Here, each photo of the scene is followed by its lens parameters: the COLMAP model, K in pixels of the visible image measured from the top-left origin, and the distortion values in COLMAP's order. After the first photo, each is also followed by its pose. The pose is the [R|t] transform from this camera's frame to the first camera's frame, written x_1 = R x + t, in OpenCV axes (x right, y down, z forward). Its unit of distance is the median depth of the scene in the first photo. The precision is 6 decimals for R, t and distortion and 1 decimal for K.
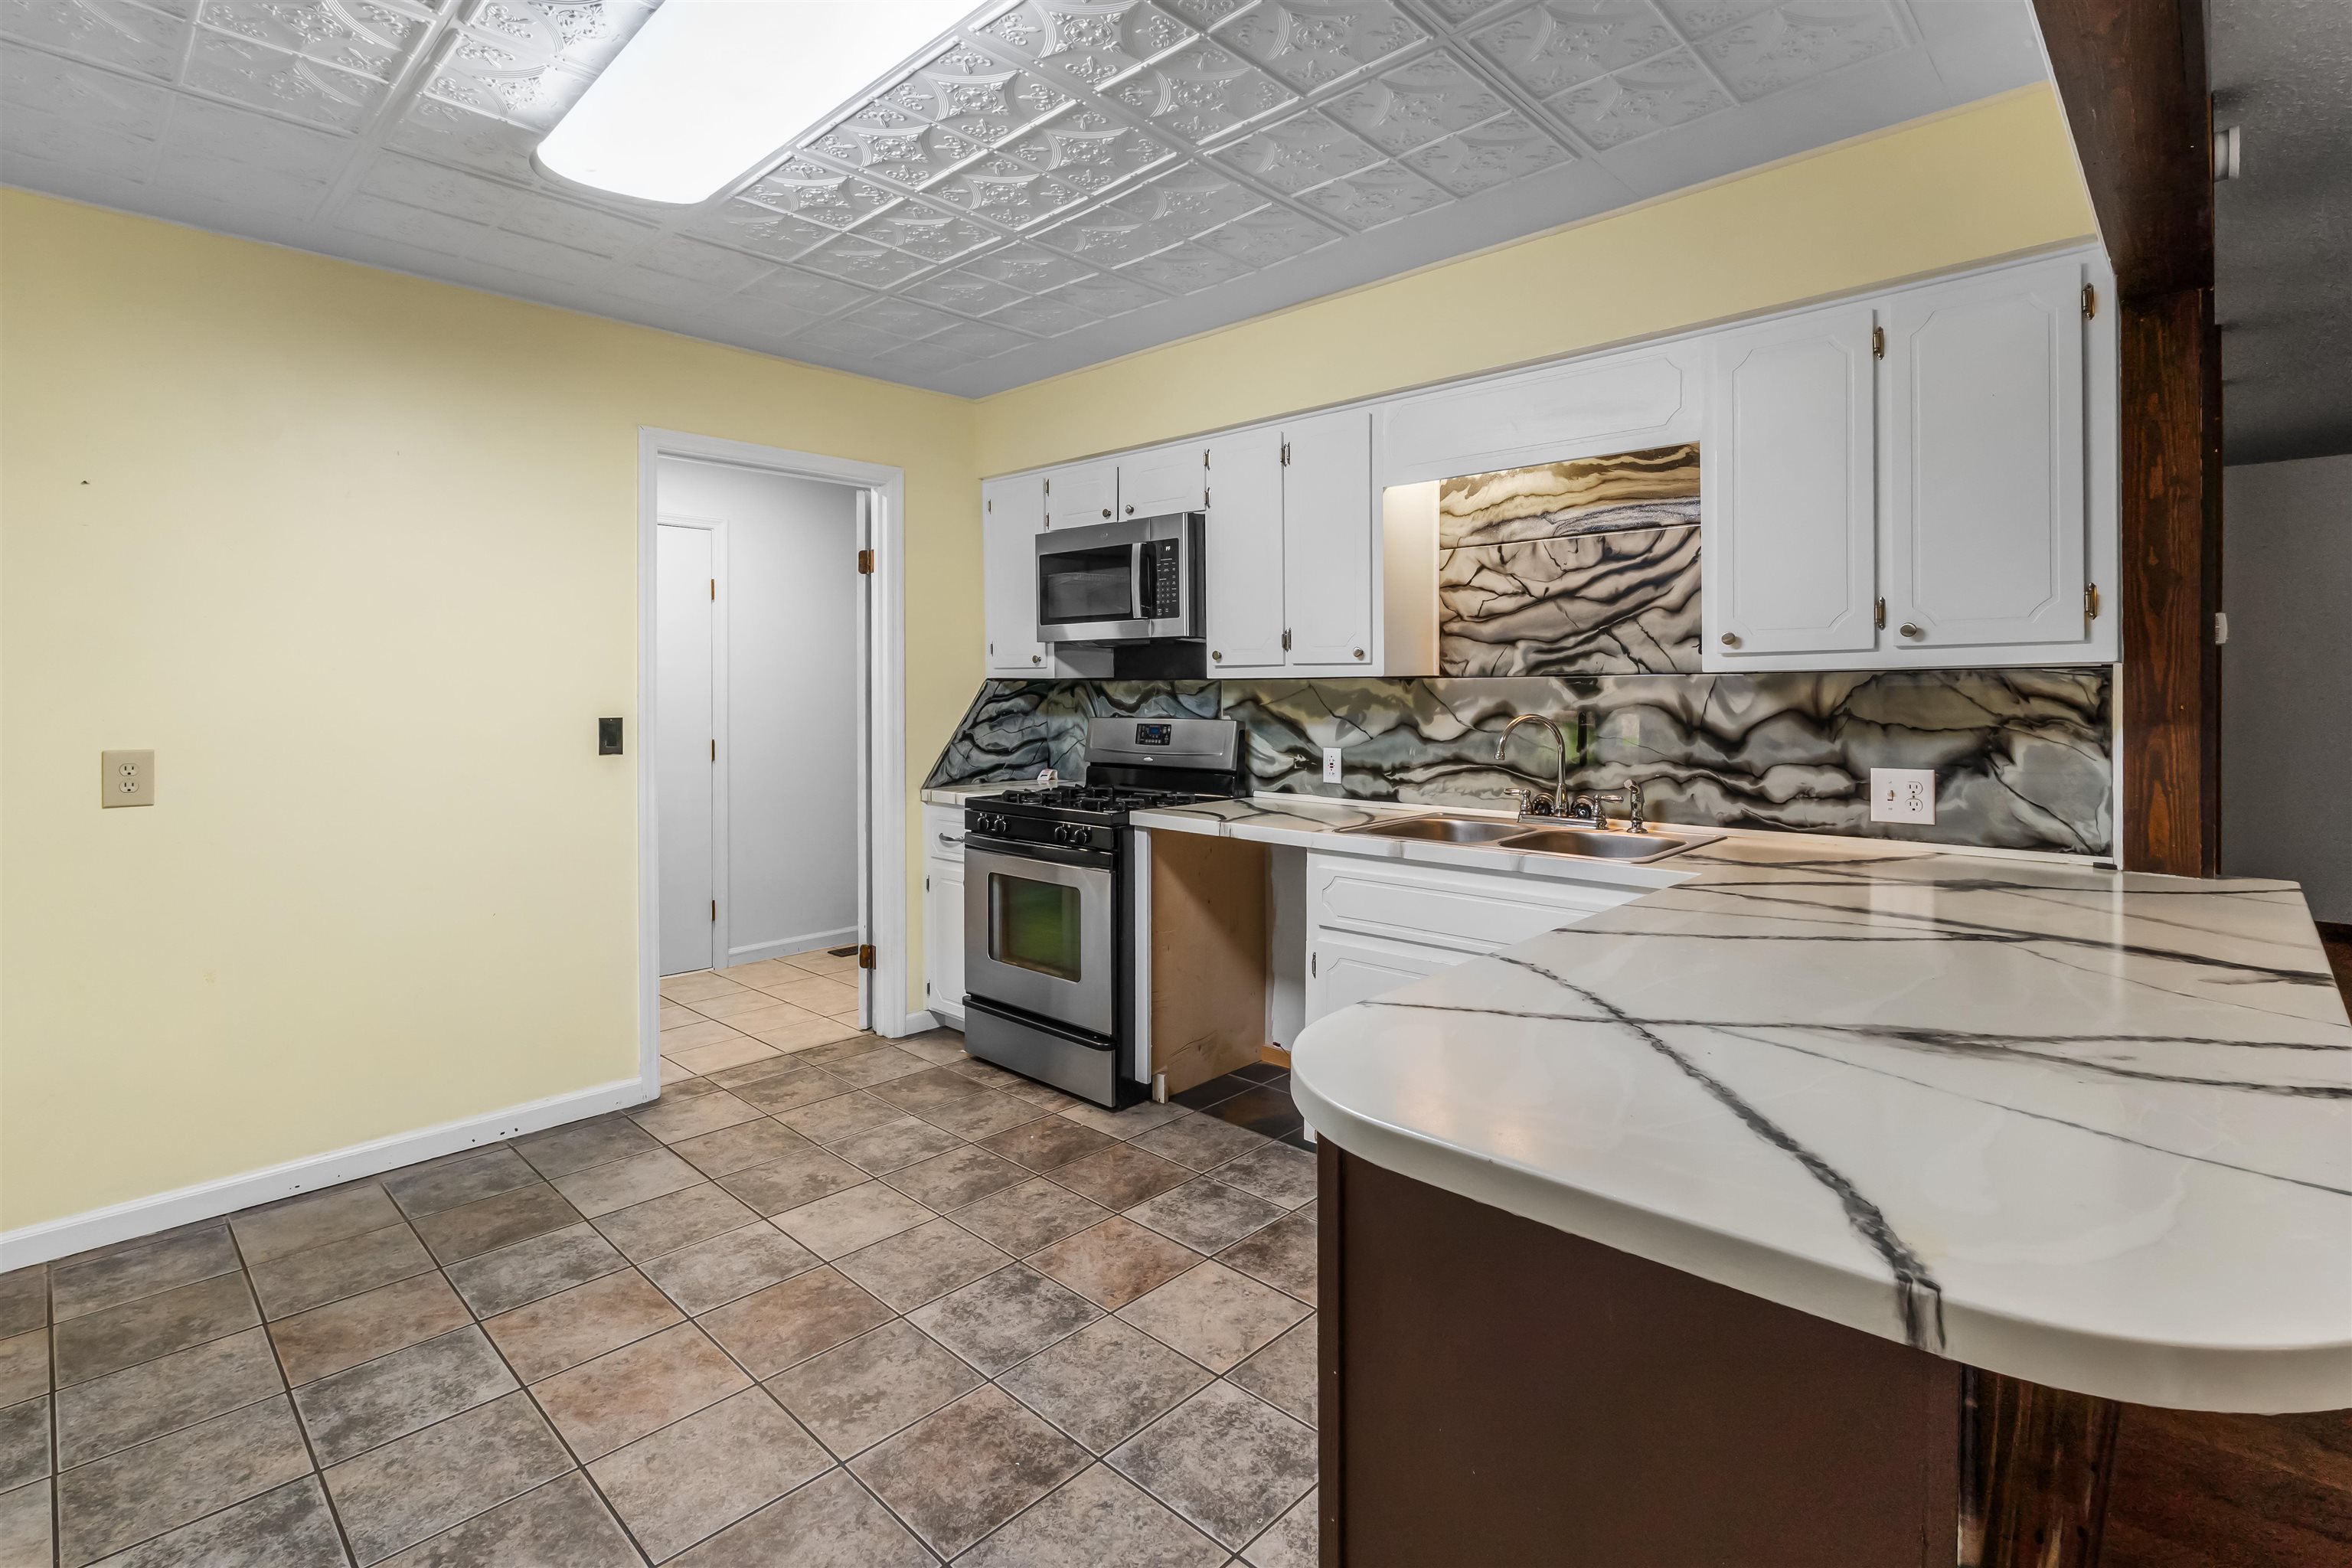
lens RADIAL K [[1108.9, 0, 1191.3], [0, 1108.9, 690.8], [0, 0, 1]] dist [-0.002906, -0.000353]
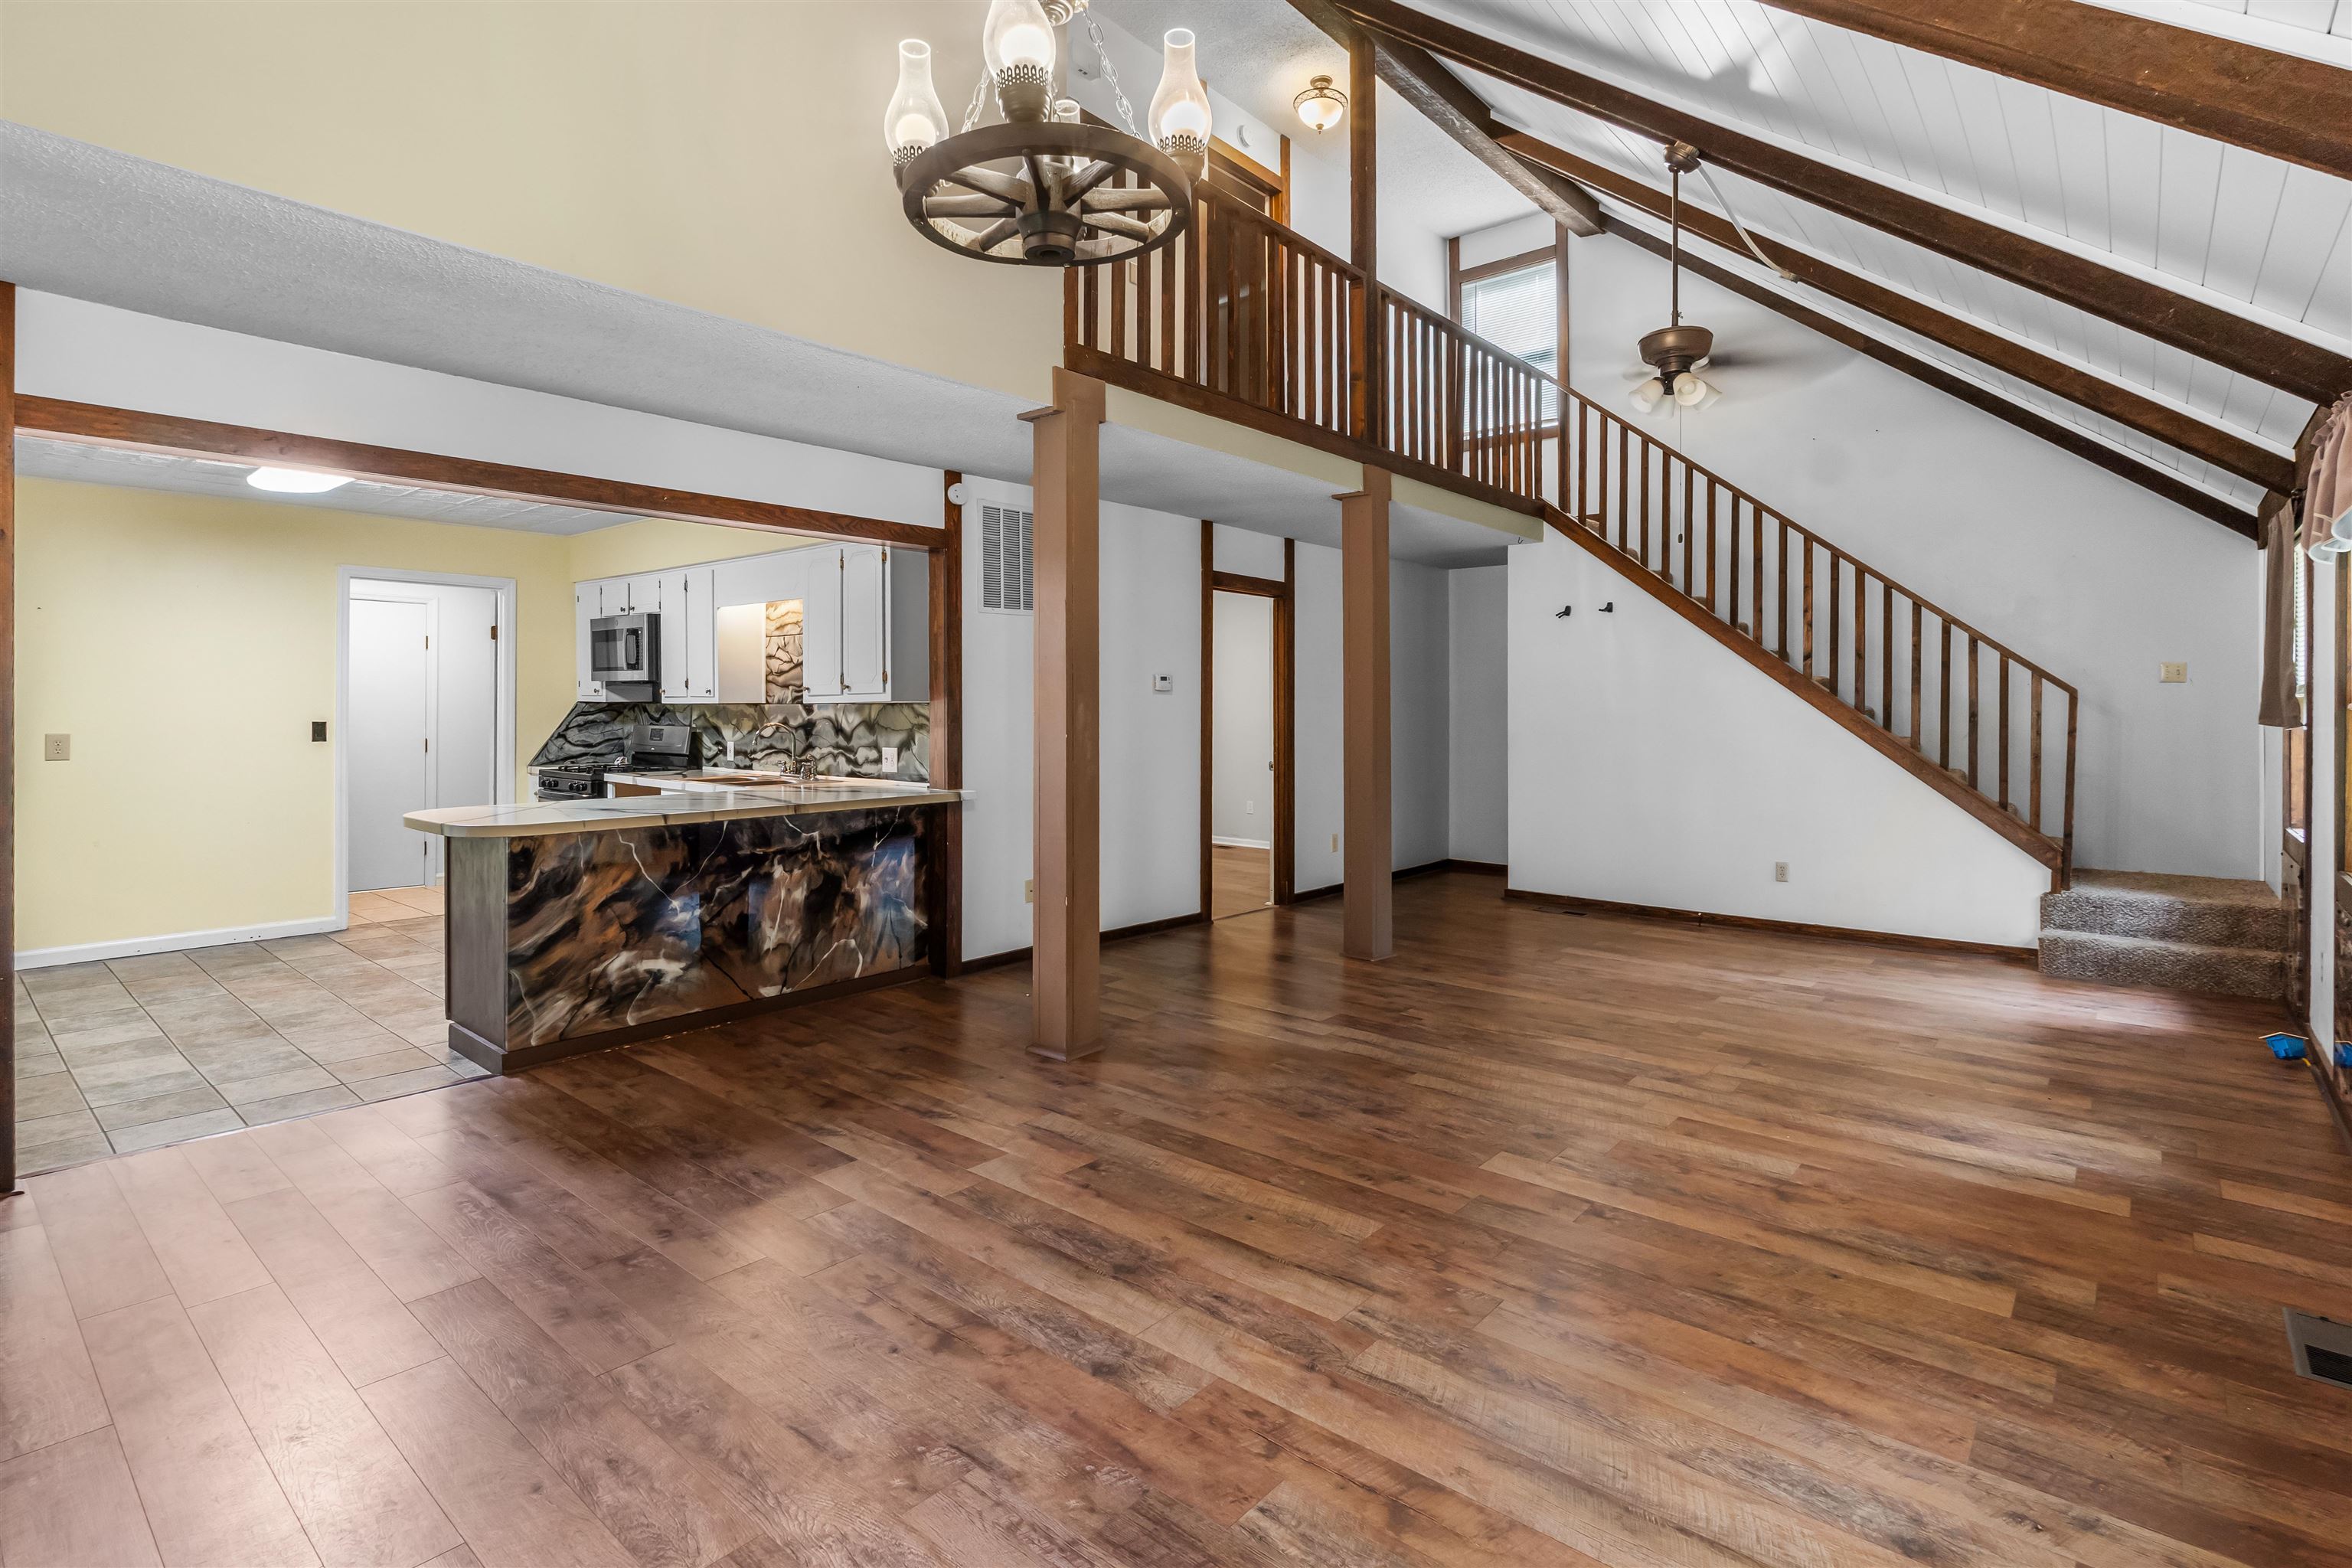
lens RADIAL K [[1113.8, 0, 1153.6], [0, 1113.8, 709.3], [0, 0, 1]] dist [-0.001050, 0.000596]
pose [[0.999040, 0.008343, 0.043000, 1.024919], [-0.008324, 0.999965, -0.000613, -0.009276], [-0.043004, 0.000254, 0.999075, -1.197027]]
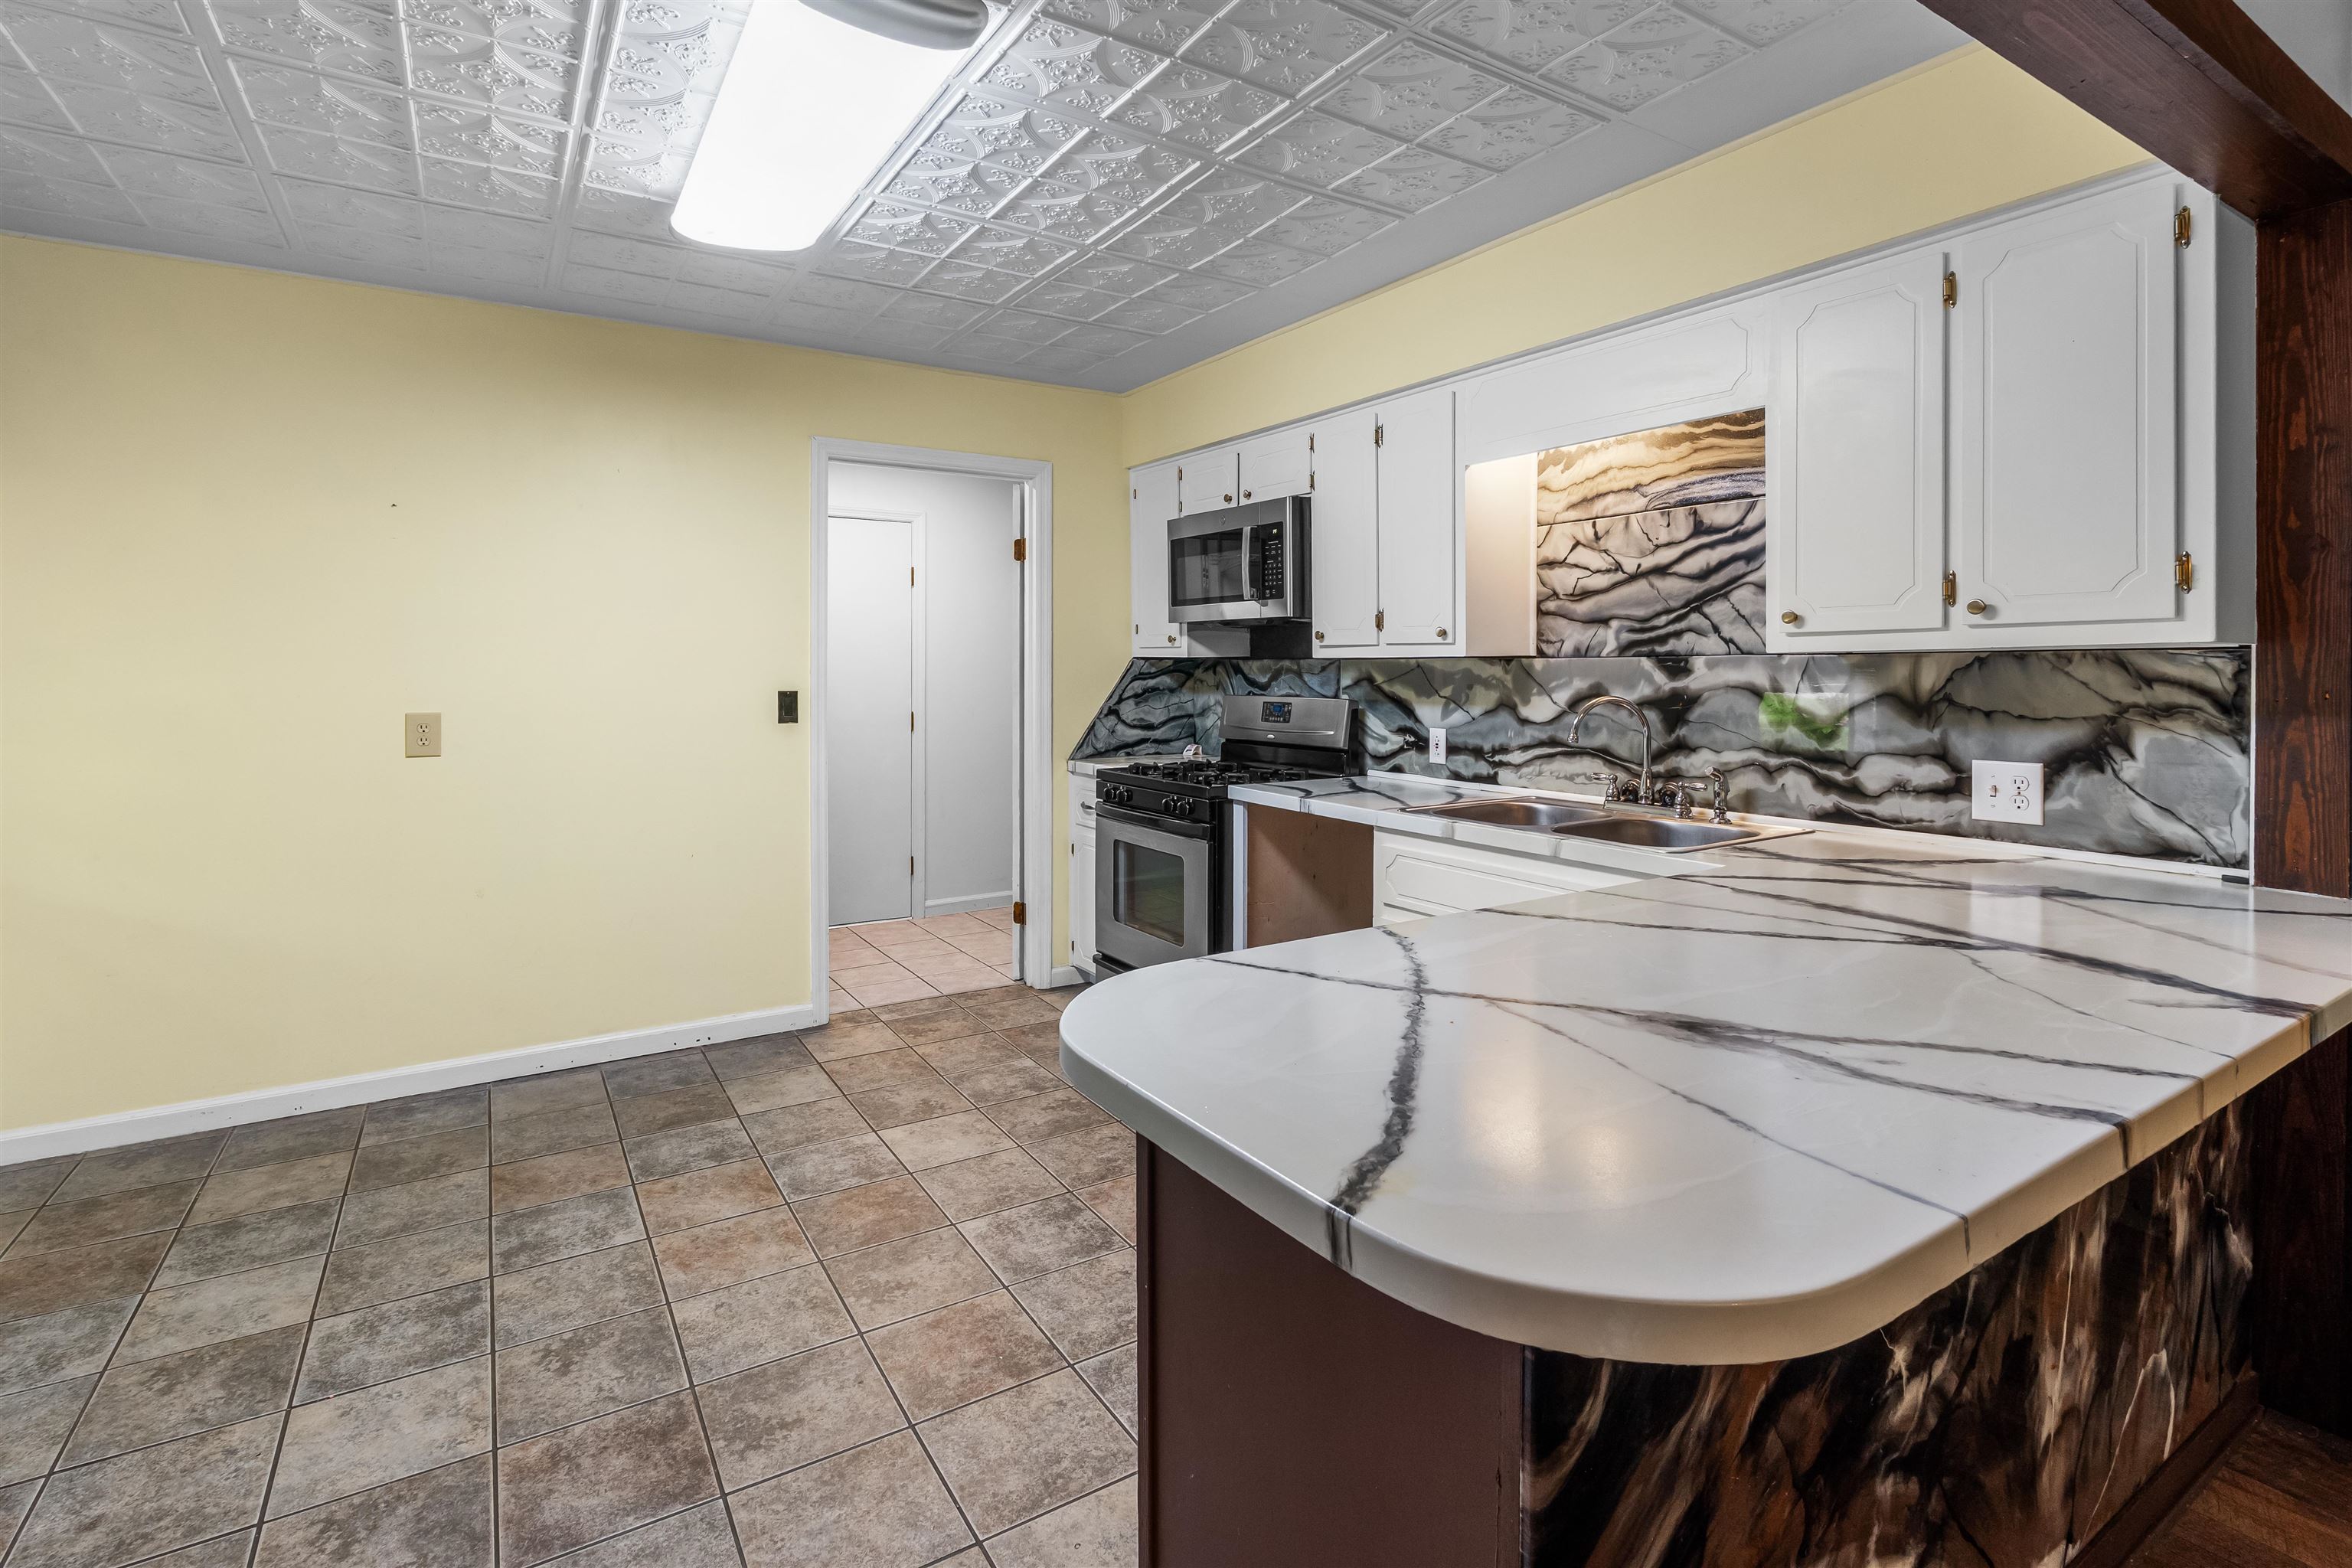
lens RADIAL K [[1117.7, 0, 1182.1], [0, 1117.7, 674.7], [0, 0, 1]] dist [-0.003748, 0.000063]
pose [[0.968689, 0.005609, -0.248212, 0.210364], [-0.004190, 0.999972, 0.006244, -0.002255], [0.248240, -0.005009, 0.968685, -0.034543]]
